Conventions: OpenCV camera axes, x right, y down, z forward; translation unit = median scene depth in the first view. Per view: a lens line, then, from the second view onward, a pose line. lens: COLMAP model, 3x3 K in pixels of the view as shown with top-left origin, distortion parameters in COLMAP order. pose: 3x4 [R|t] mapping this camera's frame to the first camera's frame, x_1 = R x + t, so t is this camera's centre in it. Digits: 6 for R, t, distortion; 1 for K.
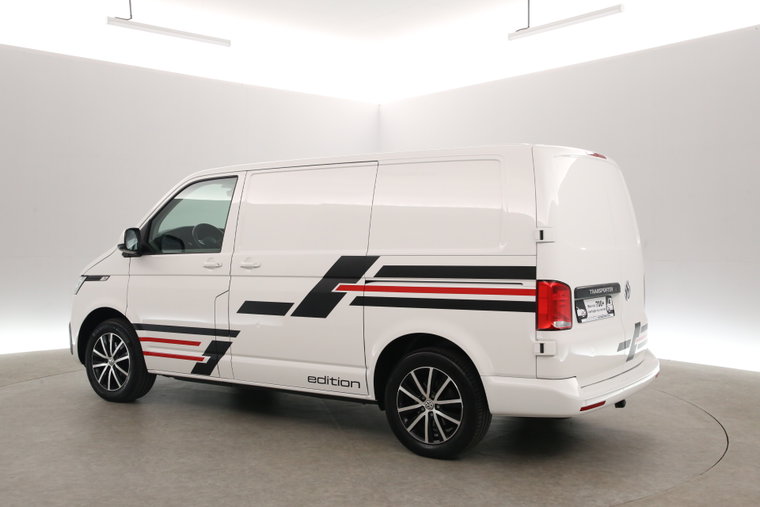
lens RADIAL K [[801.9, 0, 379.6], [0, 801.9, 236.5], [0, 0, 1]] dist [-0.000969, 0.002586]
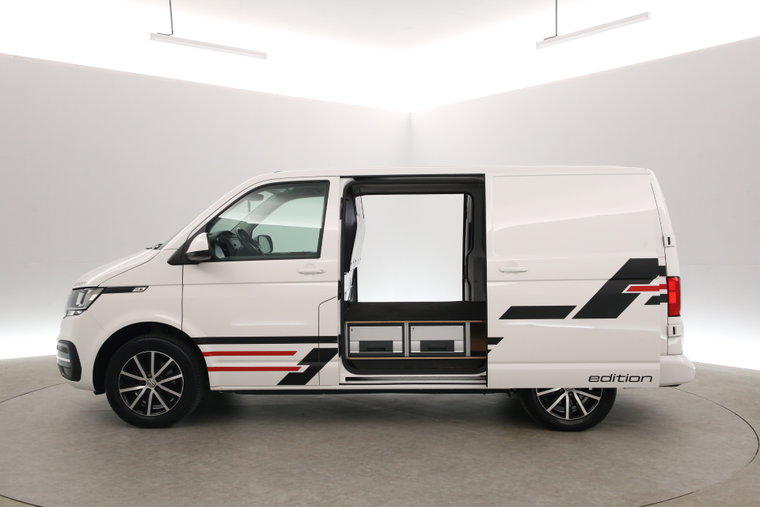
lens RADIAL K [[579.8, 0, 380.0], [0, 579.8, 253.5], [0, 0, 1]] dist [0.015767, 0.000859]
pose [[0.849739, -0.008633, 0.527133, -0.517385], [0.000342, 0.999875, 0.015824, 0.003110], [-0.527204, -0.013266, 0.849635, 0.364350]]
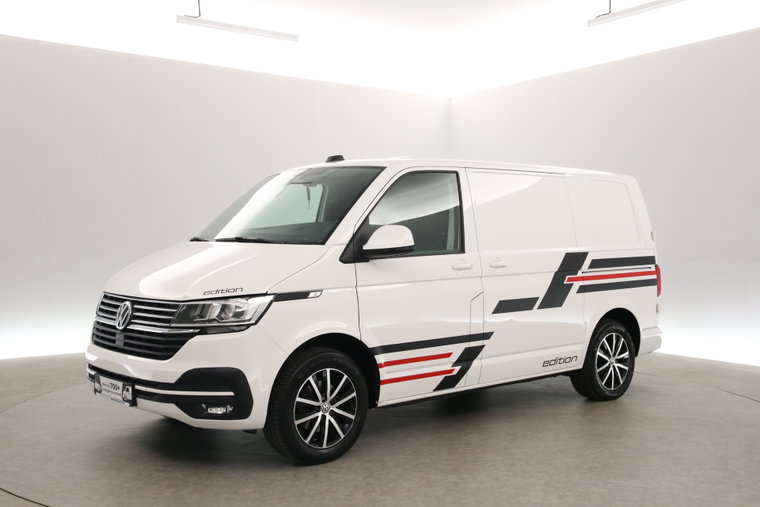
lens RADIAL K [[874.8, 0, 380.0], [0, 874.8, 253.5], [0, 0, 1]] dist [-0.011726, -0.003492]
pose [[0.251710, -0.014751, 0.967690, -1.228540], [0.002905, 0.999891, 0.014486, 0.005454], [-0.967798, -0.000835, 0.251725, 0.851157]]
